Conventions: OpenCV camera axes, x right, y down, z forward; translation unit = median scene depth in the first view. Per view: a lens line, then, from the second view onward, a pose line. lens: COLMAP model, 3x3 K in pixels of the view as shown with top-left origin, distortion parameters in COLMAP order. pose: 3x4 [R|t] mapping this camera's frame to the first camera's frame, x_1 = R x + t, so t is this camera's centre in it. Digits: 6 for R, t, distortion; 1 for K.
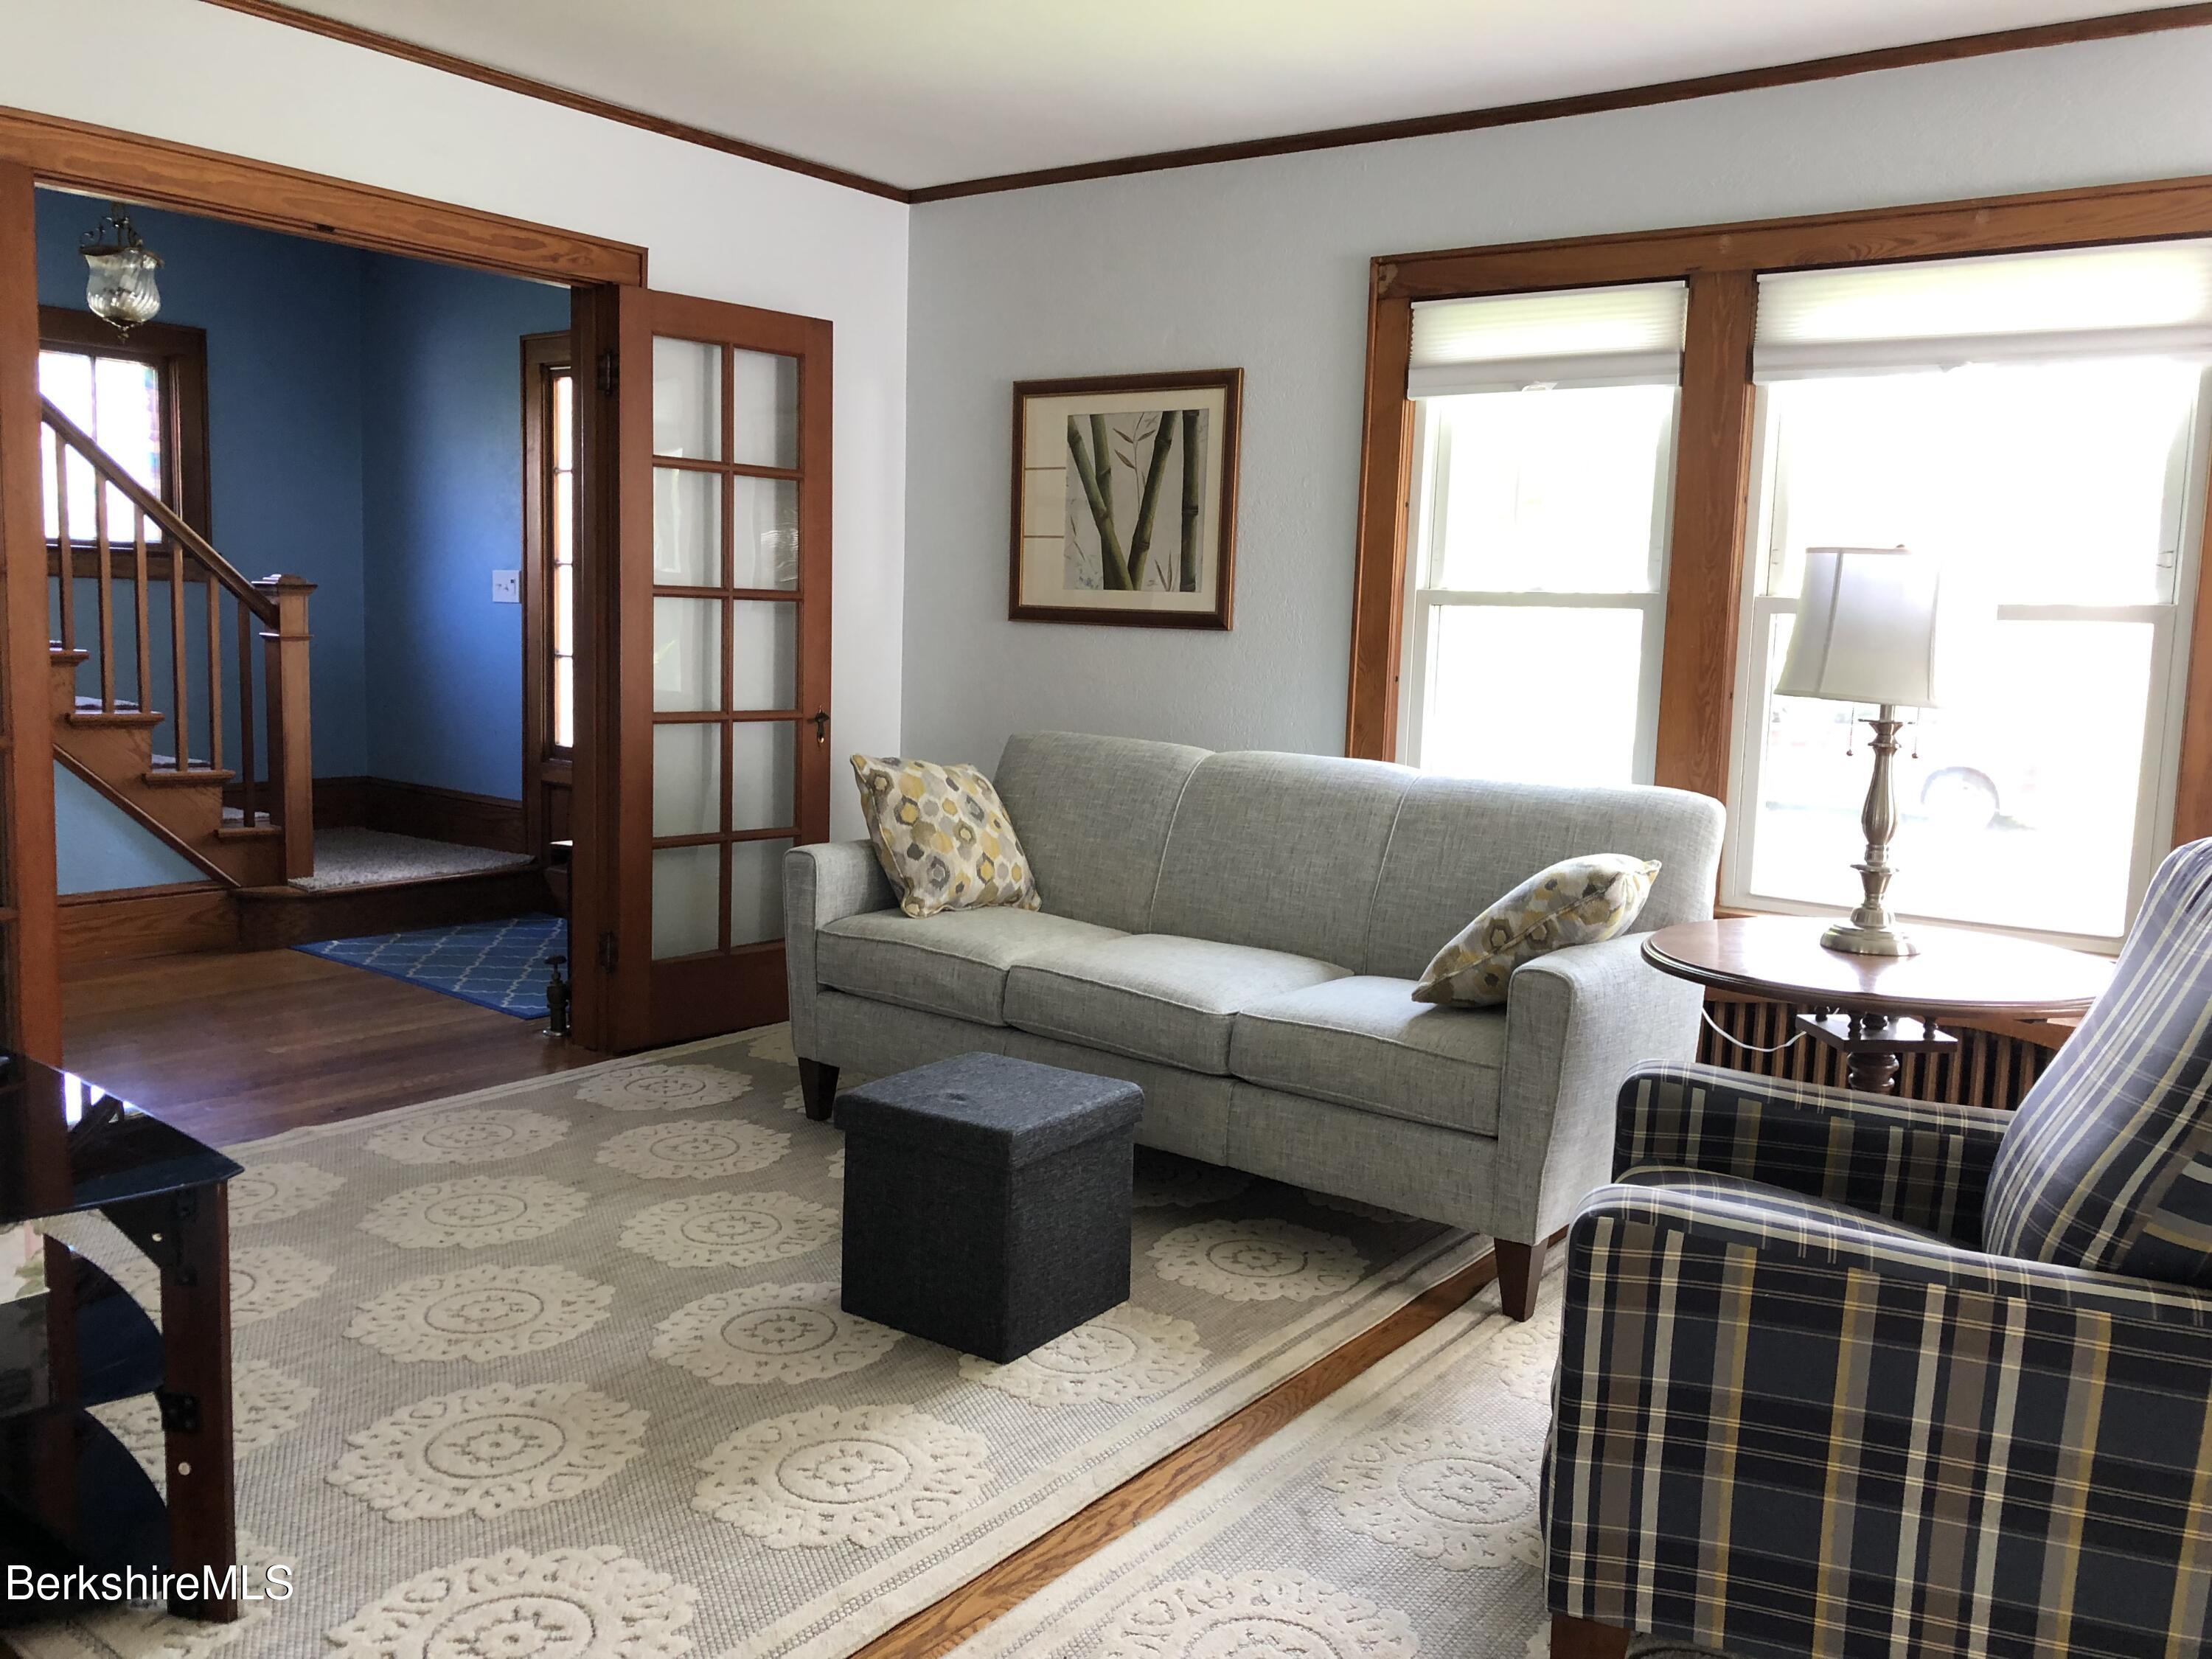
lens RADIAL K [[1774.7, 0, 1088.8], [0, 1774.7, 829.5], [0, 0, 1]] dist [0.007555, 0.002866]
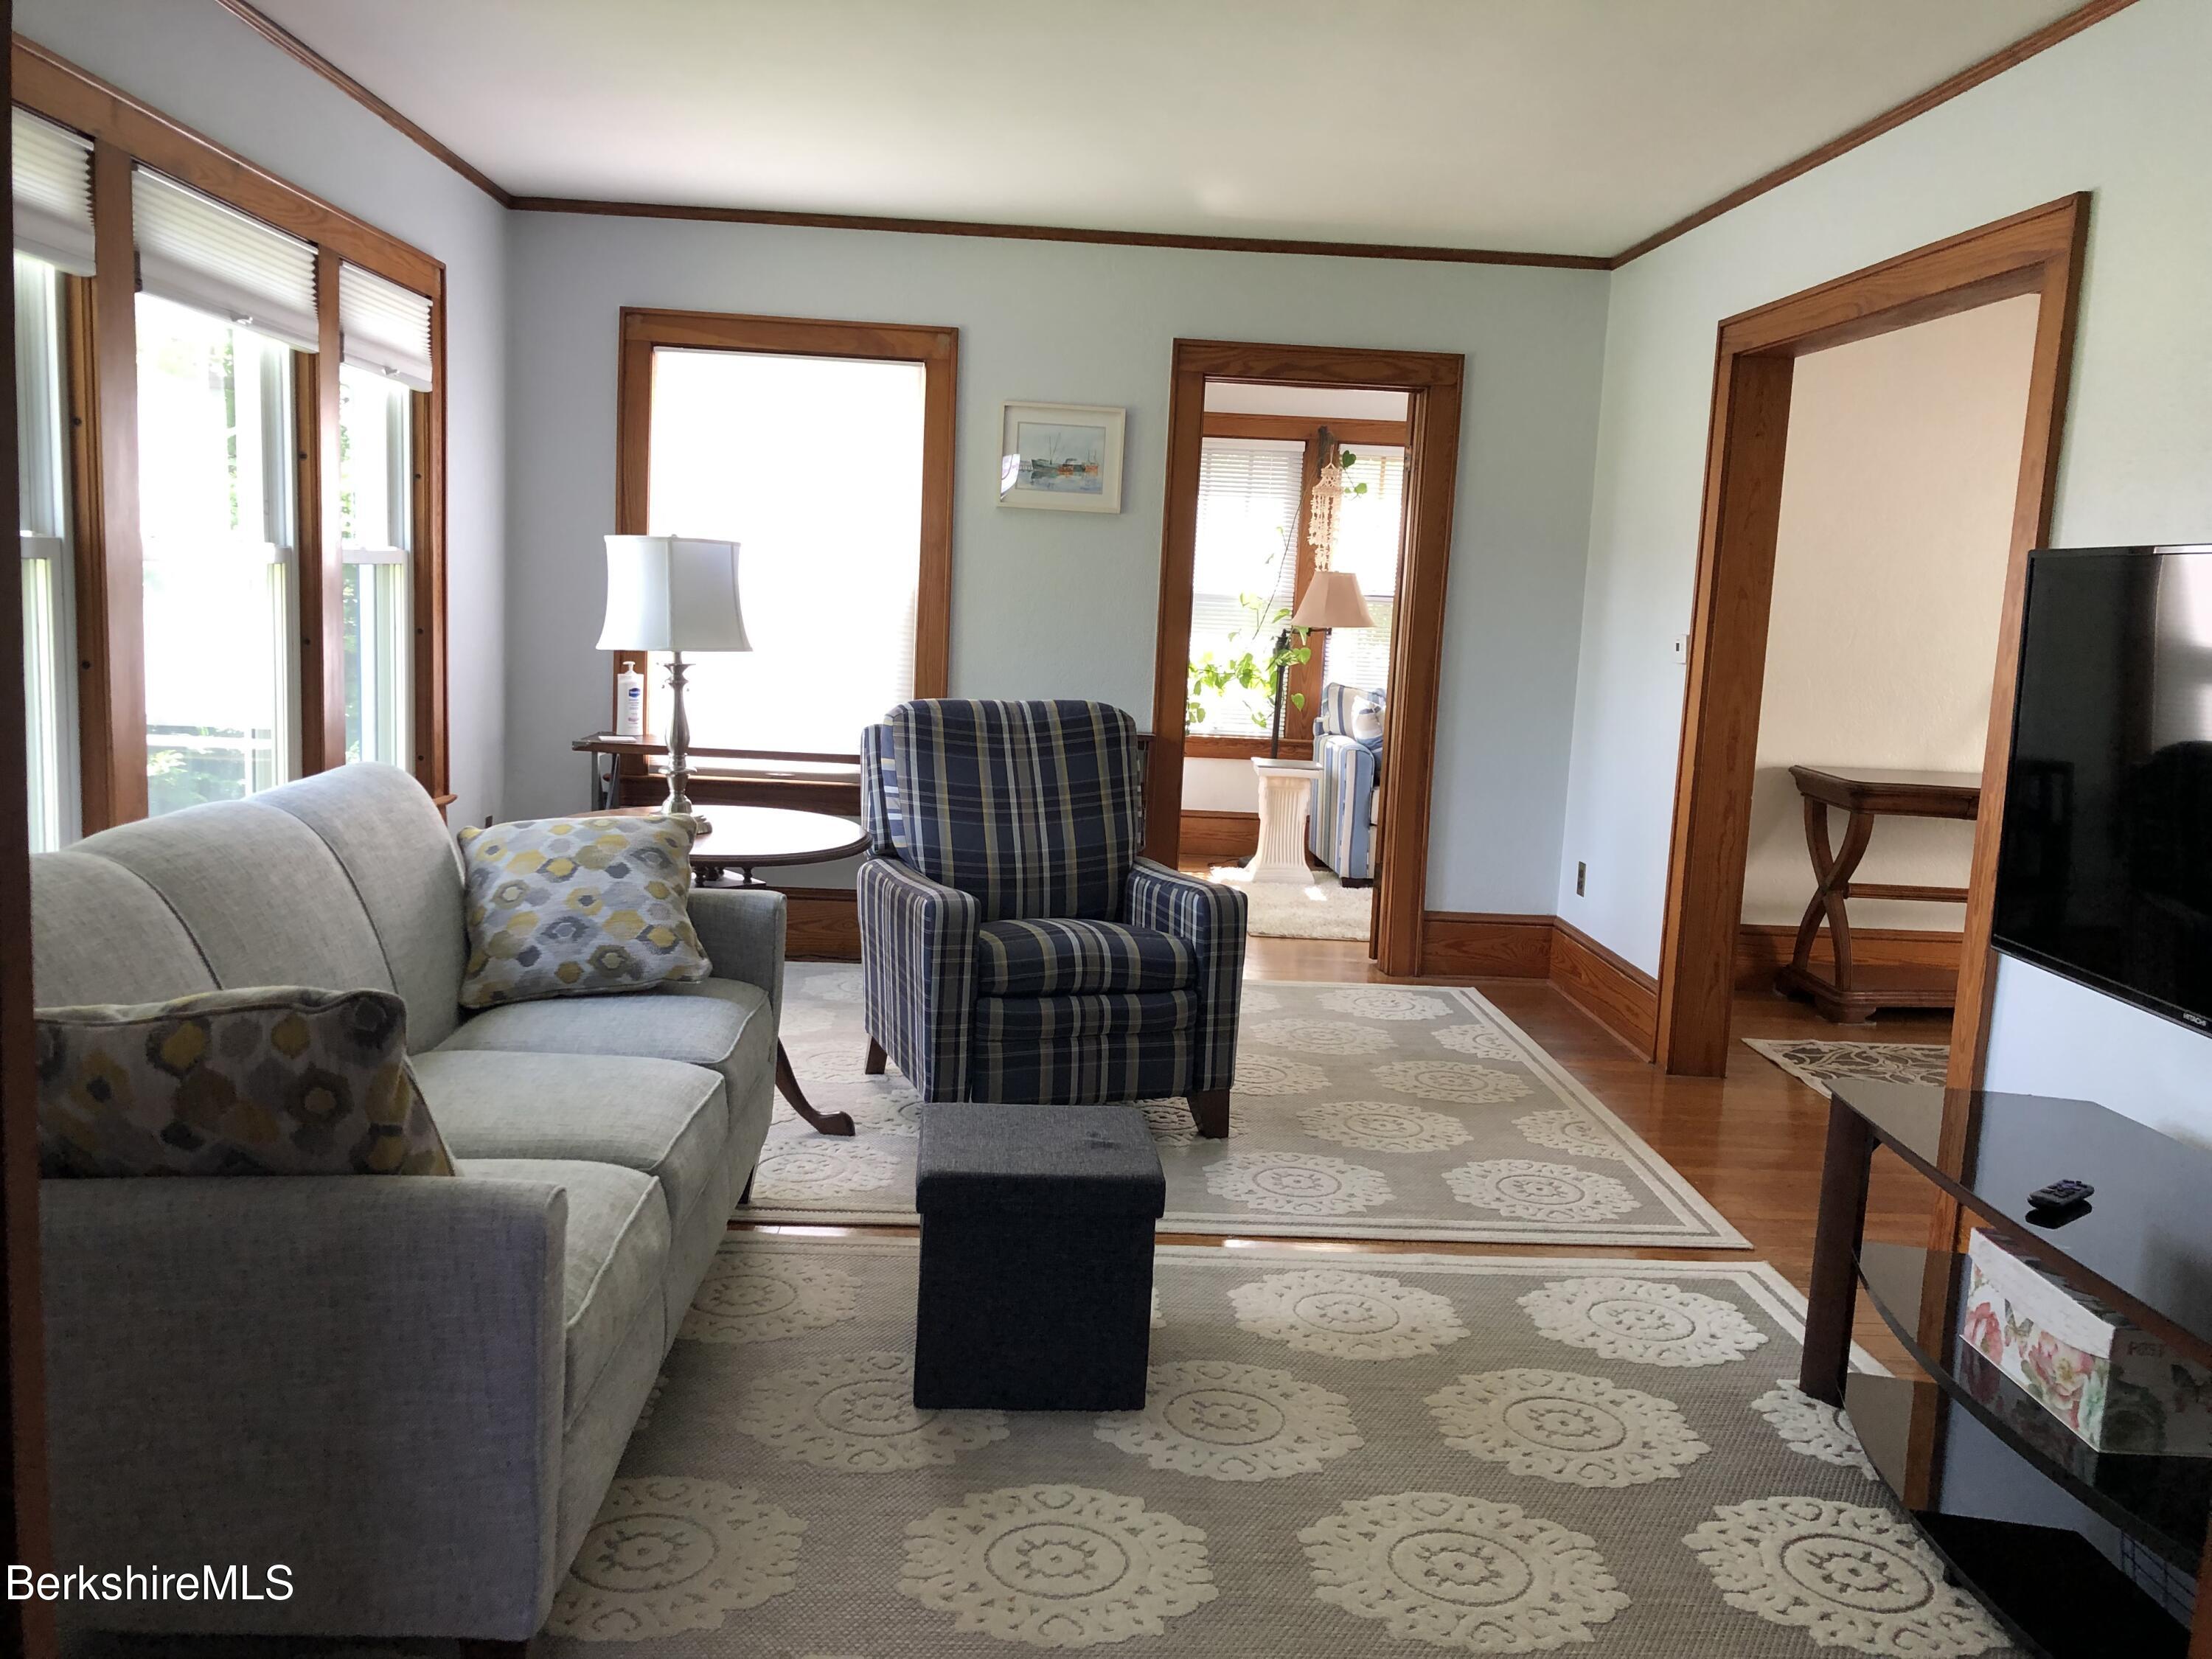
lens RADIAL K [[1774.7, 0, 1088.8], [0, 1774.7, 829.5], [0, 0, 1]] dist [0.007555, 0.002866]
pose [[-0.627320, -0.170836, 0.759793, -0.568563], [0.028639, 0.969921, 0.241728, -0.181671], [-0.778235, 0.173401, -0.603558, 1.124826]]
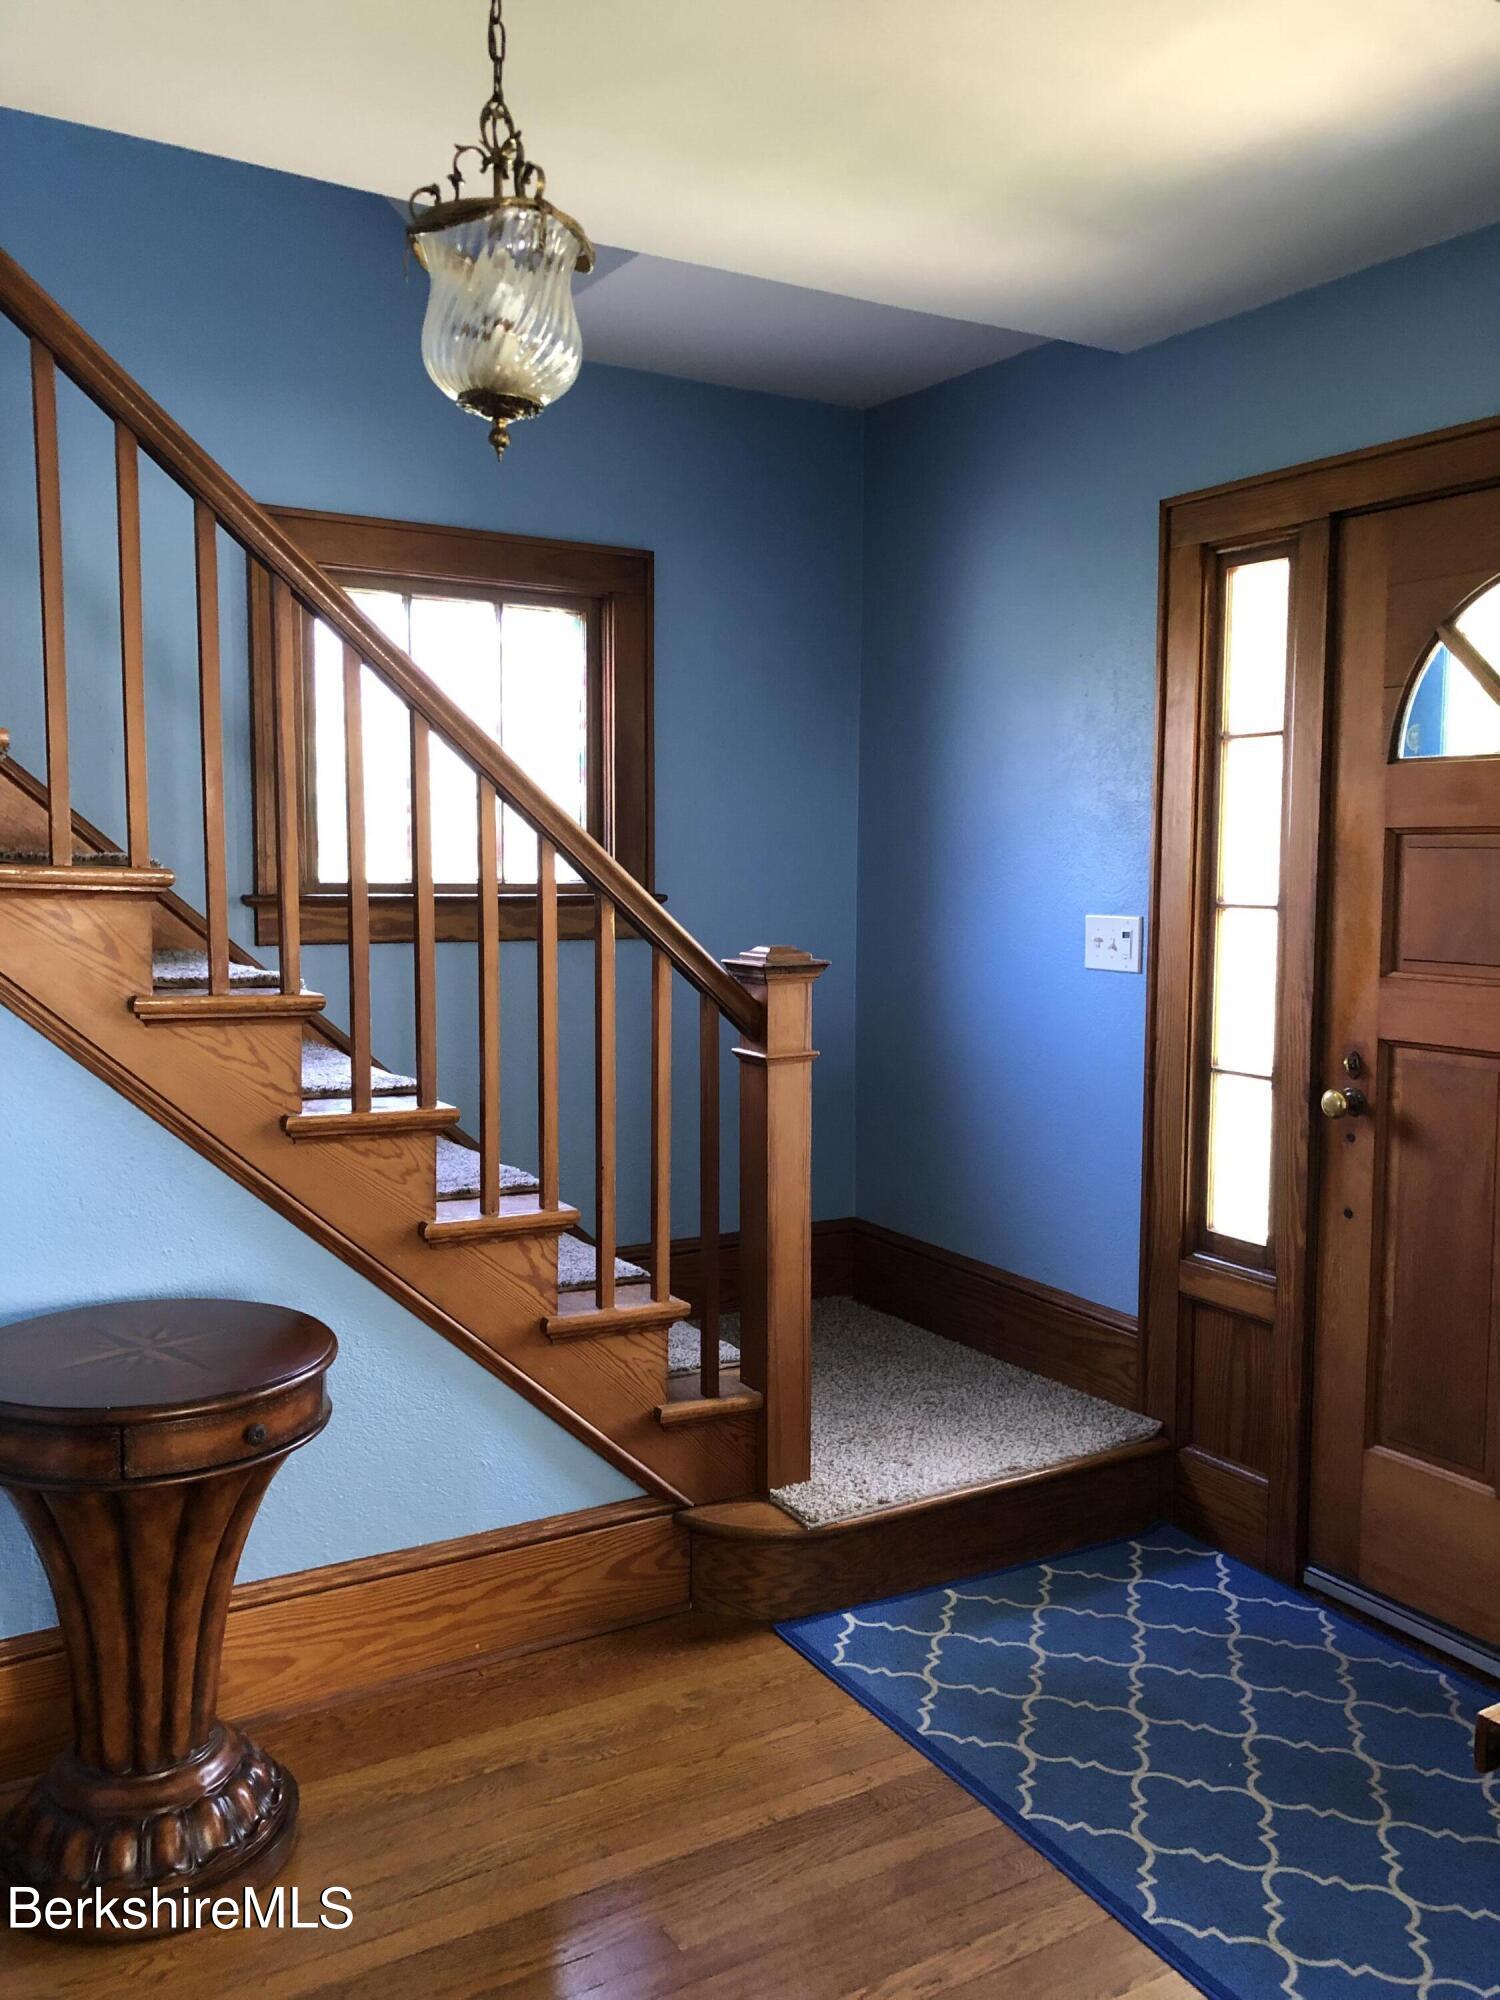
lens RADIAL K [[1604.6, 0, 746.8], [0, 1604.6, 1002.6], [0, 0, 1]] dist [0.007555, 0.002866]
pose [[0.927848, 0.004192, -0.372934, -0.389579], [-0.018561, 0.999217, -0.034949, -0.154366], [0.372495, 0.039350, 0.927199, 0.756571]]
